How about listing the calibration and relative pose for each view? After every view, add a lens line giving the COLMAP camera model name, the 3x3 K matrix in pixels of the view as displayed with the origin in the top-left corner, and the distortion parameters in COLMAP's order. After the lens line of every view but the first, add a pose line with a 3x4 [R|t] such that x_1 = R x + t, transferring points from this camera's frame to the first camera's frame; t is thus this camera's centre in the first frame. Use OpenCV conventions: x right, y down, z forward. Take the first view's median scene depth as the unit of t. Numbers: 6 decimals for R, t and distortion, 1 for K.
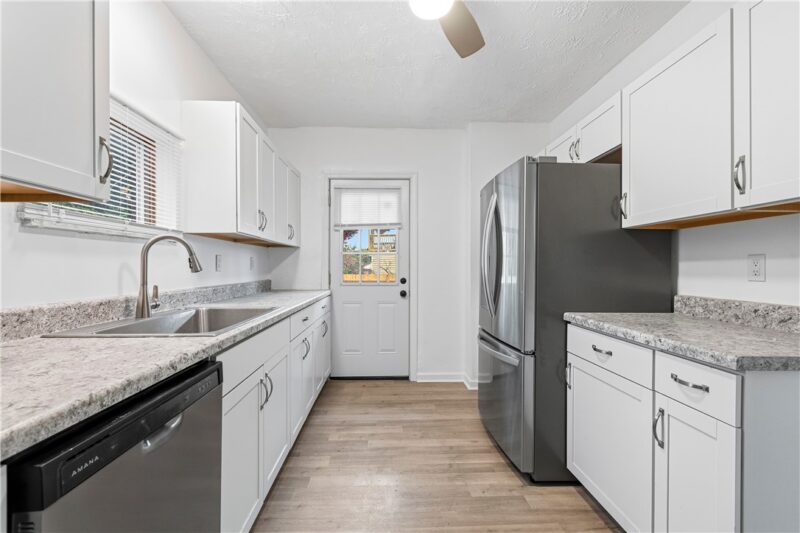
lens RADIAL K [[356.9, 0, 395.2], [0, 356.9, 266.3], [0, 0, 1]] dist [0.005395, 0.000162]
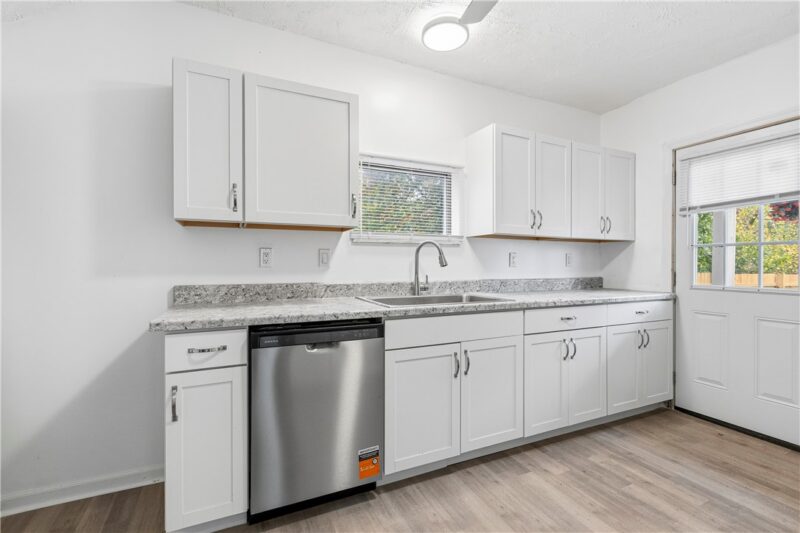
lens RADIAL K [[356.9, 0, 396.3], [0, 356.9, 264.5], [0, 0, 1]] dist [0.005395, 0.000162]
pose [[0.389968, 0.004817, -0.920816, 0.540419], [-0.002363, 0.999988, 0.004230, 0.003041], [0.920825, 0.000527, 0.389975, 0.258253]]
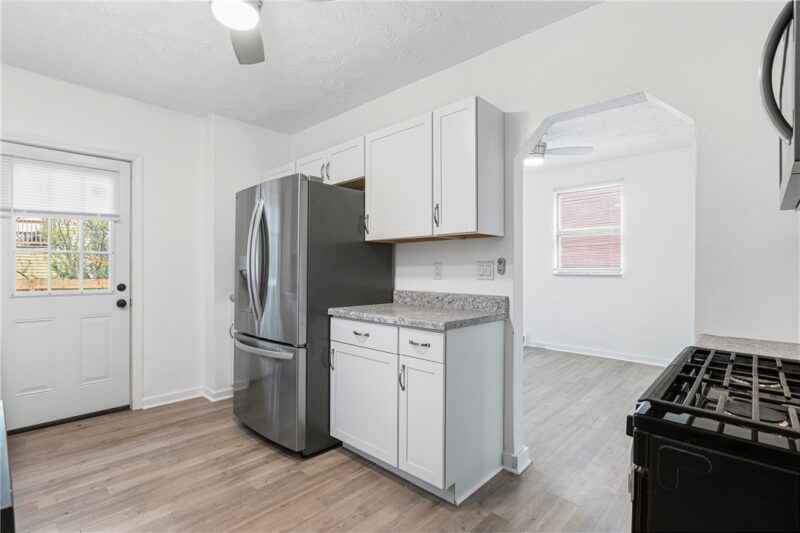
lens RADIAL K [[385.1, 0, 400.2], [0, 385.1, 268.2], [0, 0, 1]] dist [-0.002457, -0.000655]
pose [[0.709705, 0.000343, 0.704498, -0.258908], [-0.001718, 0.999998, 0.001244, -0.007905], [-0.704496, -0.002093, 0.709704, -0.090303]]
